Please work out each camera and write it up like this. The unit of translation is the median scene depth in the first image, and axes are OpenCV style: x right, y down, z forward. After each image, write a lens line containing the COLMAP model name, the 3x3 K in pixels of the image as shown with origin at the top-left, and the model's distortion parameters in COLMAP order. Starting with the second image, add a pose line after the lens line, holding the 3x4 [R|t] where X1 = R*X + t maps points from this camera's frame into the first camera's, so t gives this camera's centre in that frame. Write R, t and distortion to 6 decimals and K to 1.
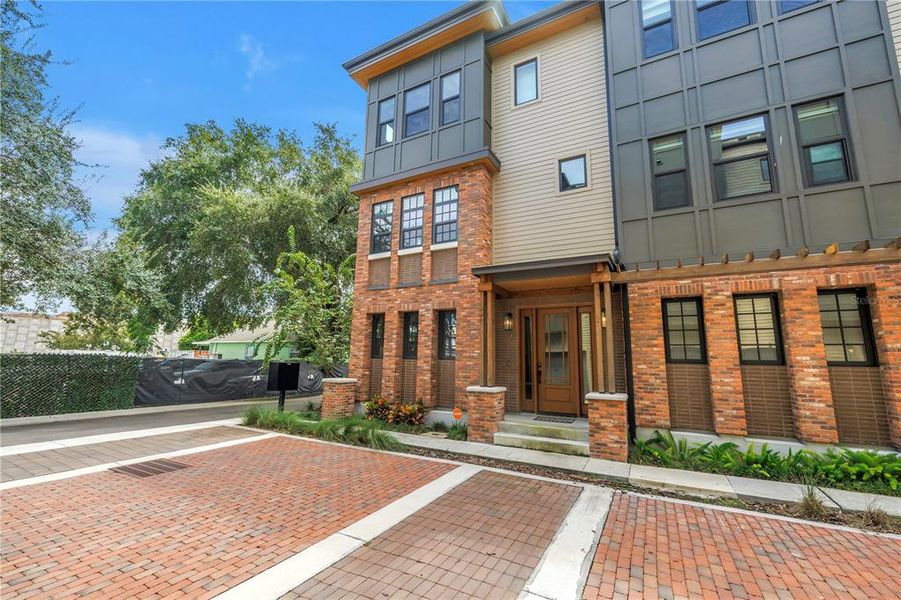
lens RADIAL K [[376.0, 0, 449.1], [0, 376.0, 297.3], [0, 0, 1]] dist [-0.000452, 0.000076]
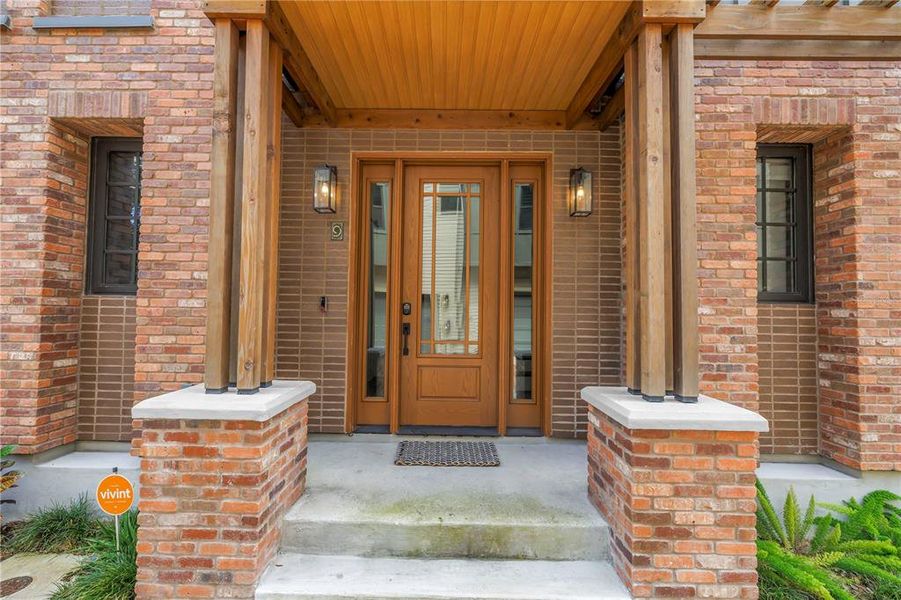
lens RADIAL K [[376.6, 0, 450.5], [0, 376.6, 300.0], [0, 0, 1]] dist [0.000253, 0.000079]
pose [[0.880078, 0.007766, 0.474765, 0.120844], [-0.077097, 0.988935, 0.126739, 0.148505], [-0.468527, -0.148143, 0.870940, 0.806928]]
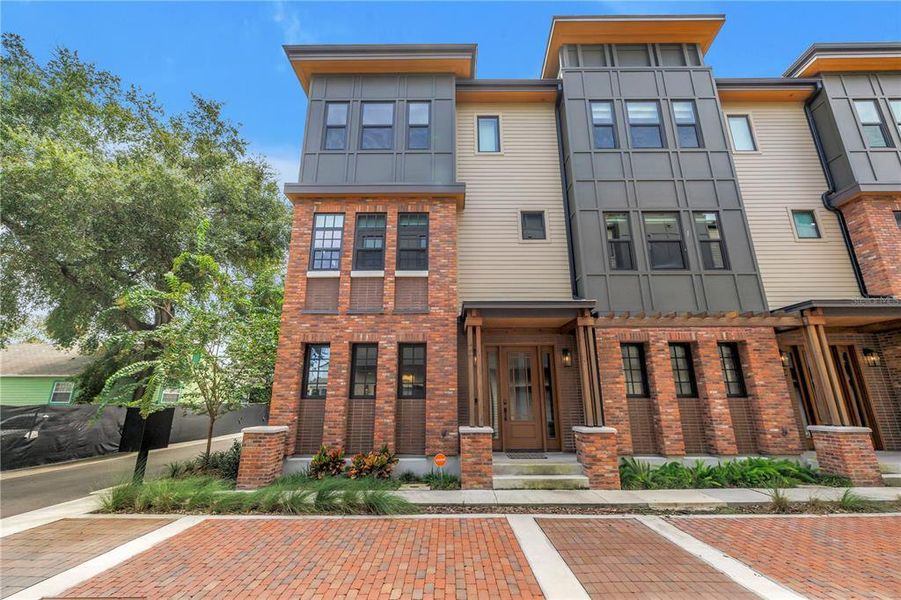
lens RADIAL K [[375.4, 0, 451.0], [0, 375.4, 295.7], [0, 0, 1]] dist [-0.000864, -0.000190]
pose [[0.876960, 0.107962, 0.468280, -0.494765], [-0.061403, 0.991624, -0.113629, 0.023638], [-0.476625, 0.070894, 0.876243, 0.201505]]
